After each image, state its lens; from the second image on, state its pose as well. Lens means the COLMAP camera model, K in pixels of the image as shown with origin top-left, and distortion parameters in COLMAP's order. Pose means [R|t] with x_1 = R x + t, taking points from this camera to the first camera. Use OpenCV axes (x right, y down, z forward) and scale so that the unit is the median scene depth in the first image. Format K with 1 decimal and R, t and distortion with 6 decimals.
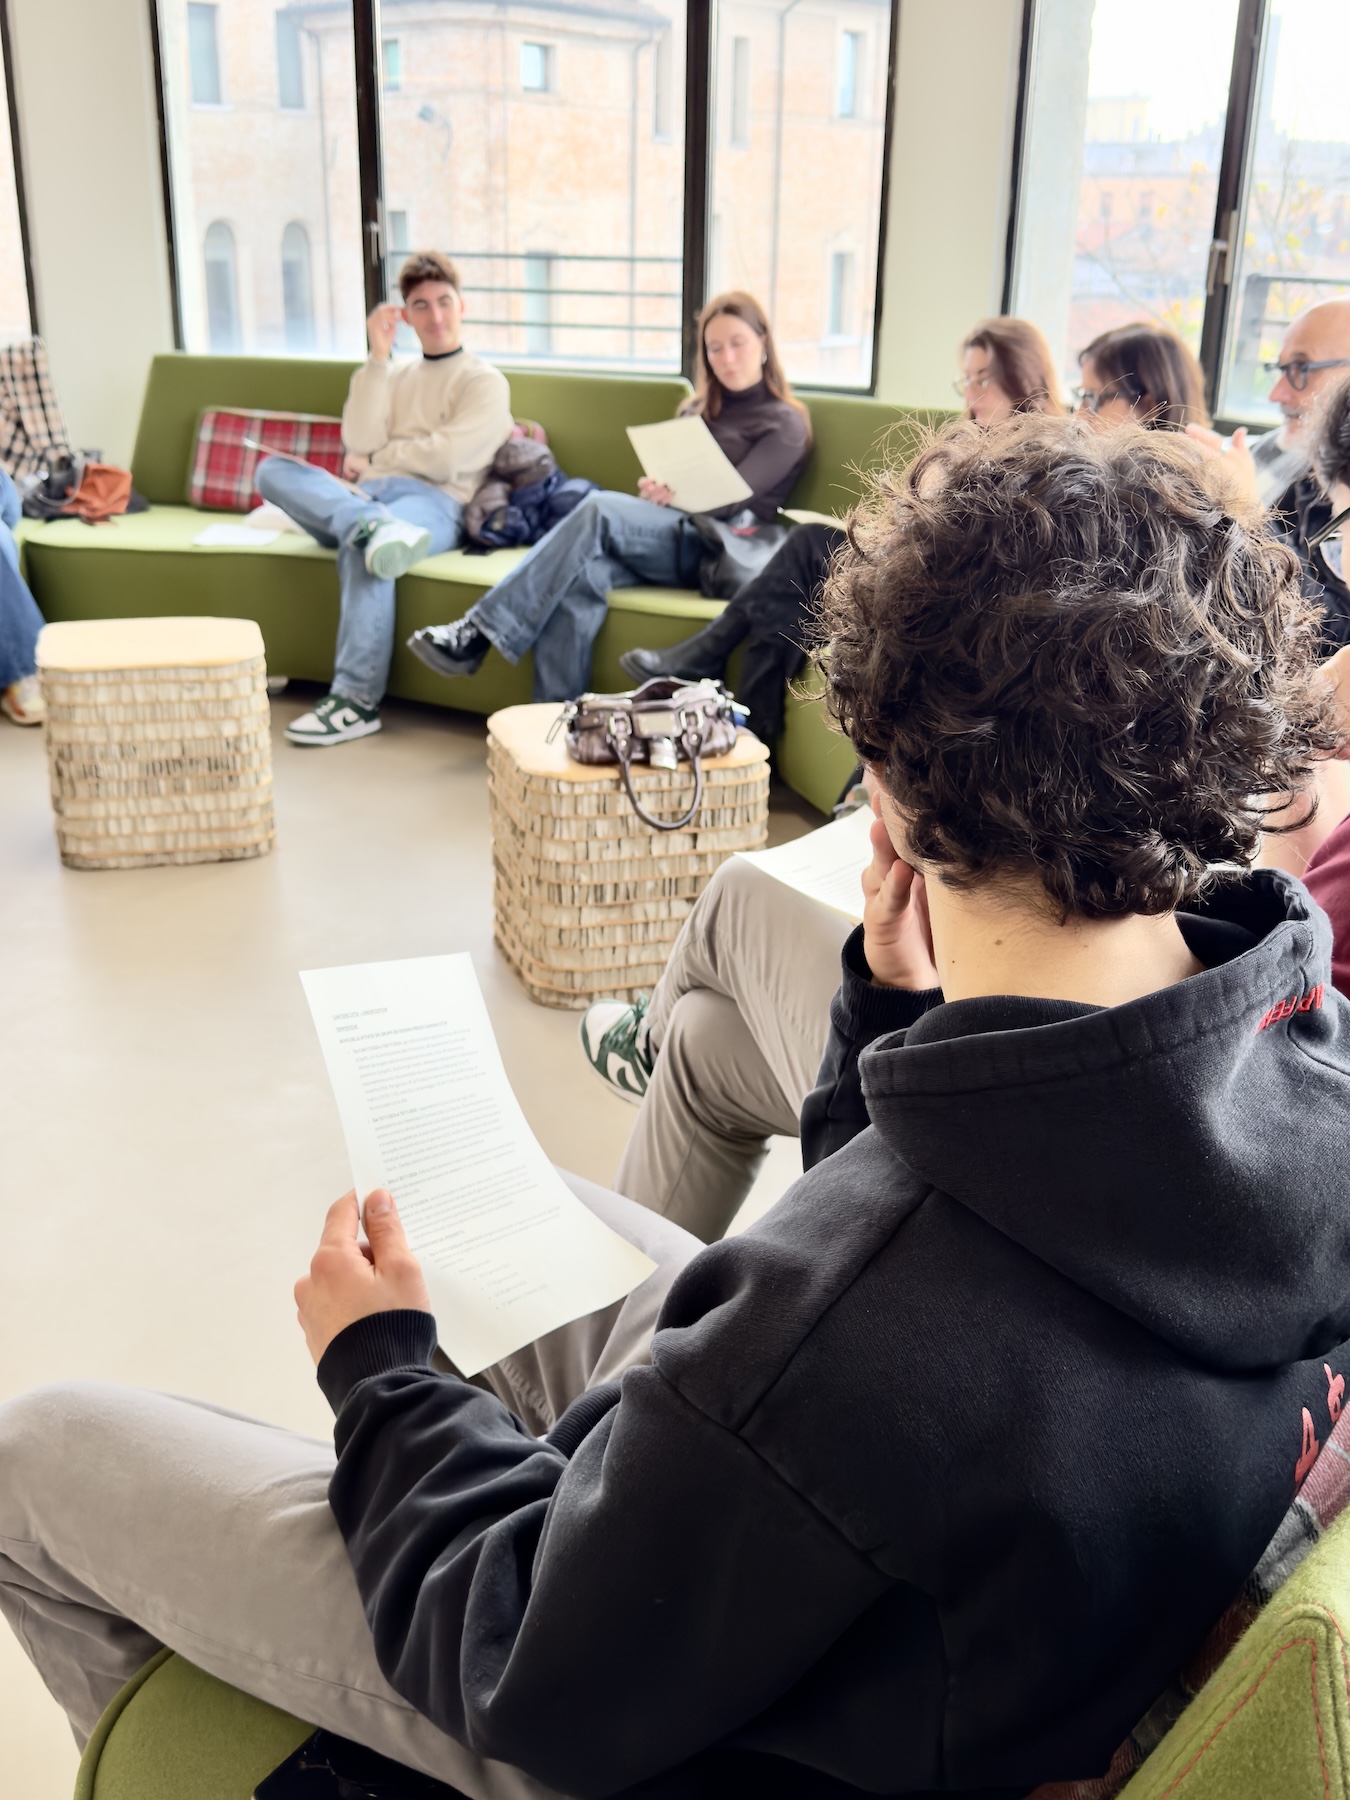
lens RADIAL K [[1784.3, 0, 675.0], [0, 1784.3, 900.0], [0, 0, 1]] dist [0.170639, -0.431739]
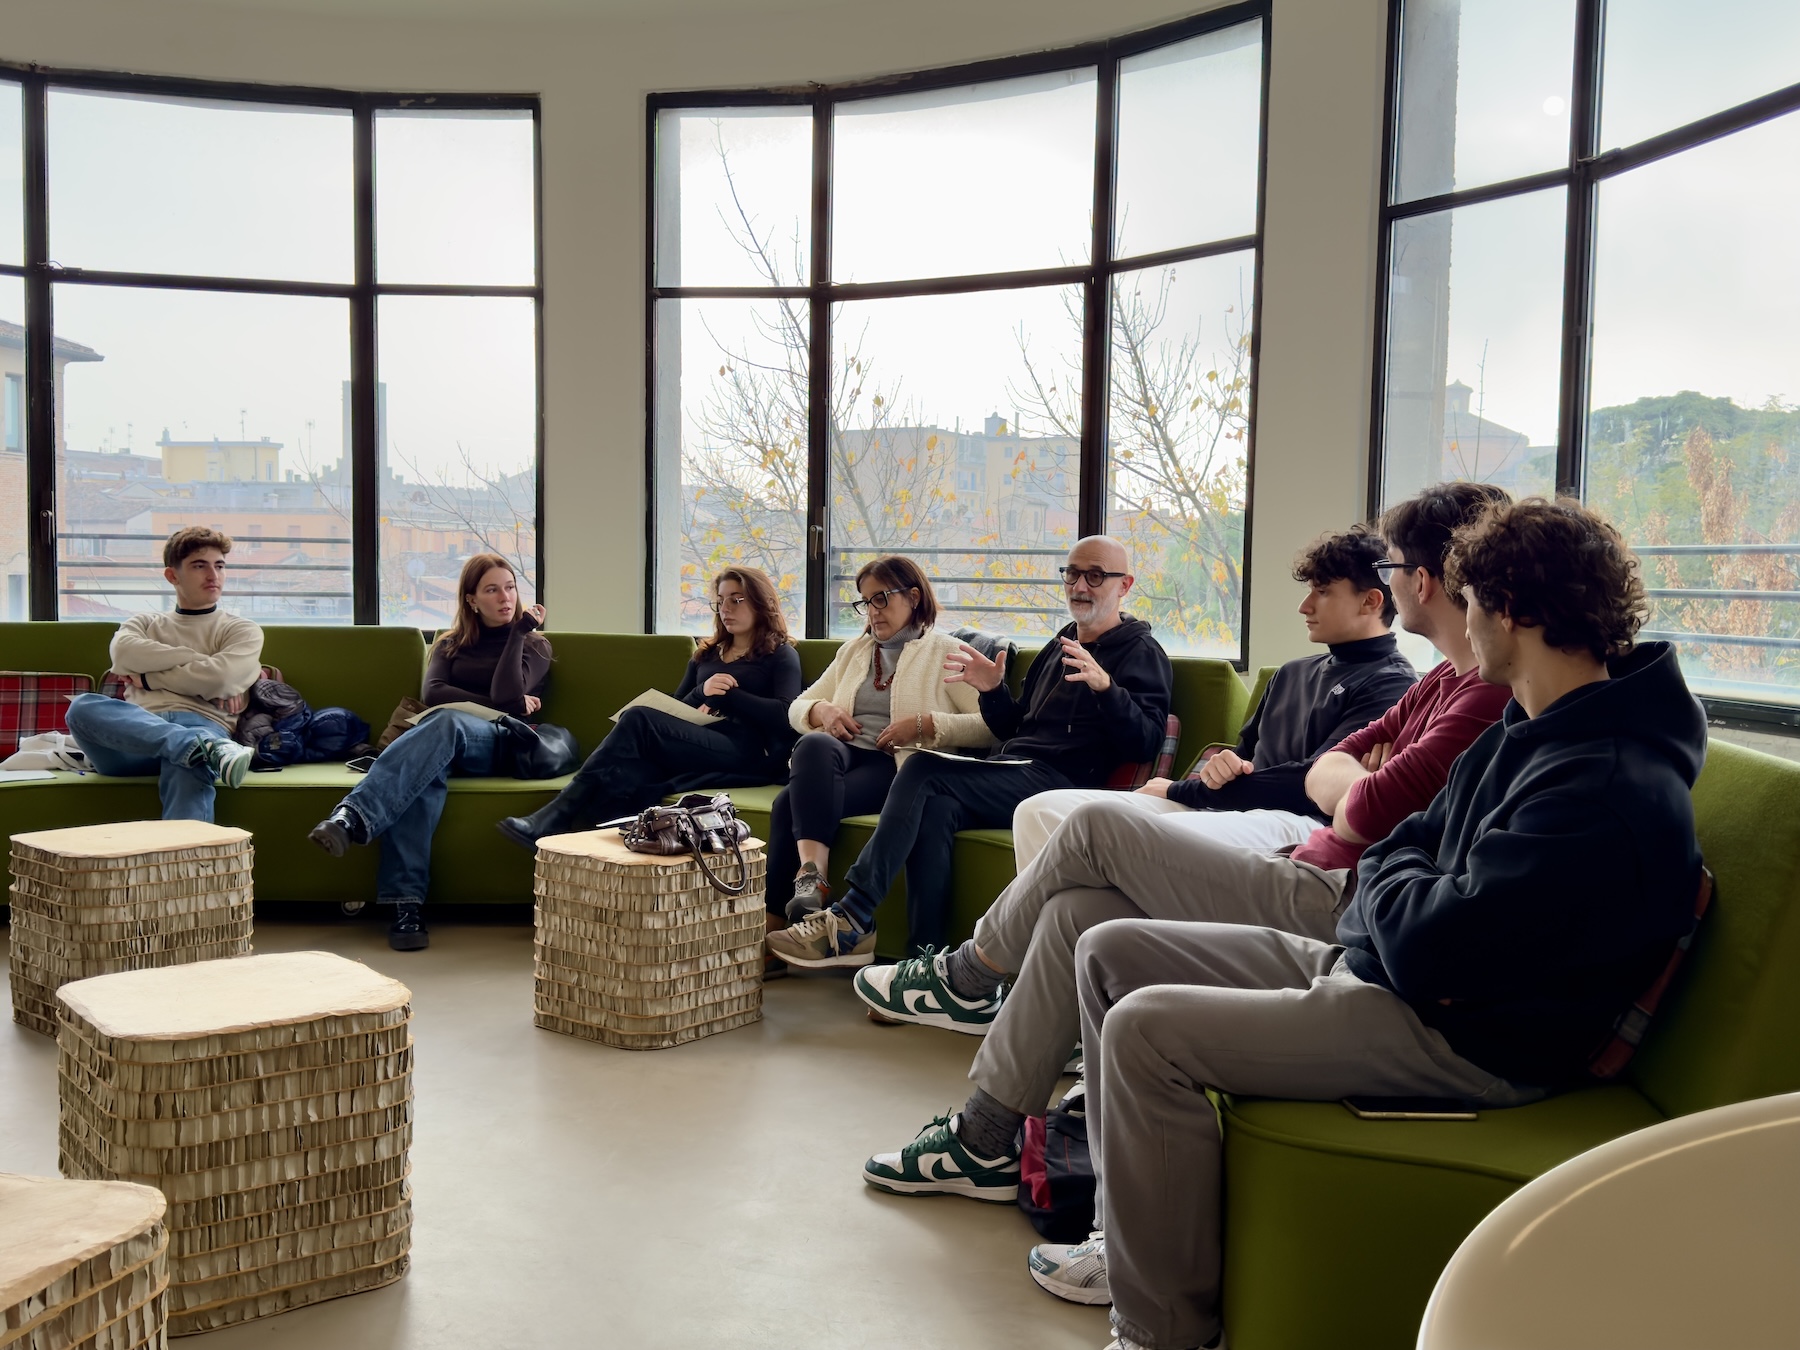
lens RADIAL K [[1697.0, 0, 900.0], [0, 1697.0, 675.0], [0, 0, 1]] dist [0.122656, -0.212532]
pose [[0.837548, -0.037104, 0.545103, -0.488784], [0.190057, 0.955168, -0.227006, 0.098481], [-0.512242, 0.293729, 0.807051, -0.143747]]
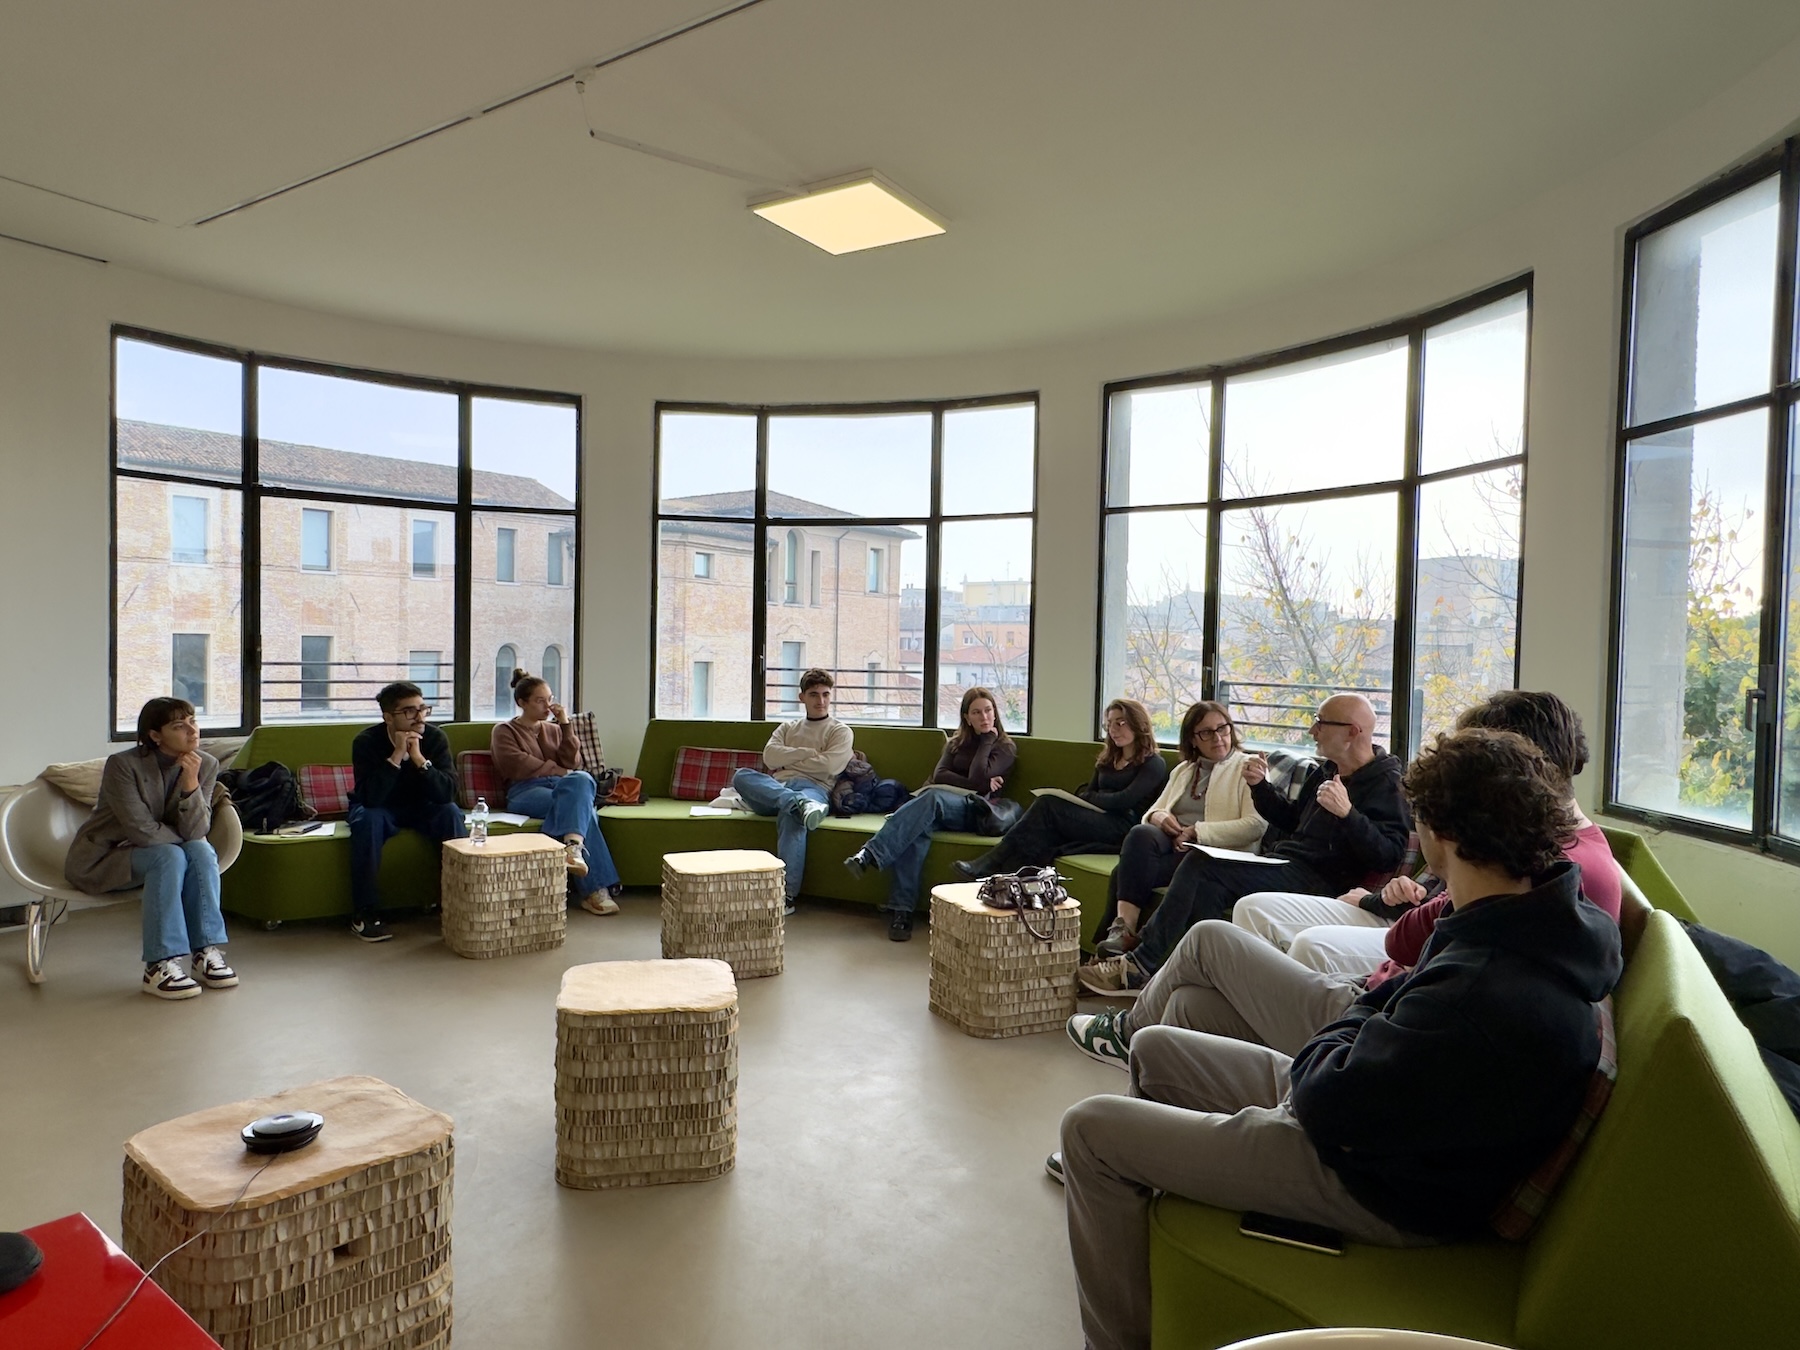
lens RADIAL K [[1115.1, 0, 900.0], [0, 1115.1, 675.0], [0, 0, 1]] dist [-0.003663, -0.000983]
pose [[0.992973, 0.001505, 0.118331, -0.253495], [0.037184, 0.945307, -0.324054, 0.064263], [-0.112347, 0.326177, 0.938609, -0.210877]]
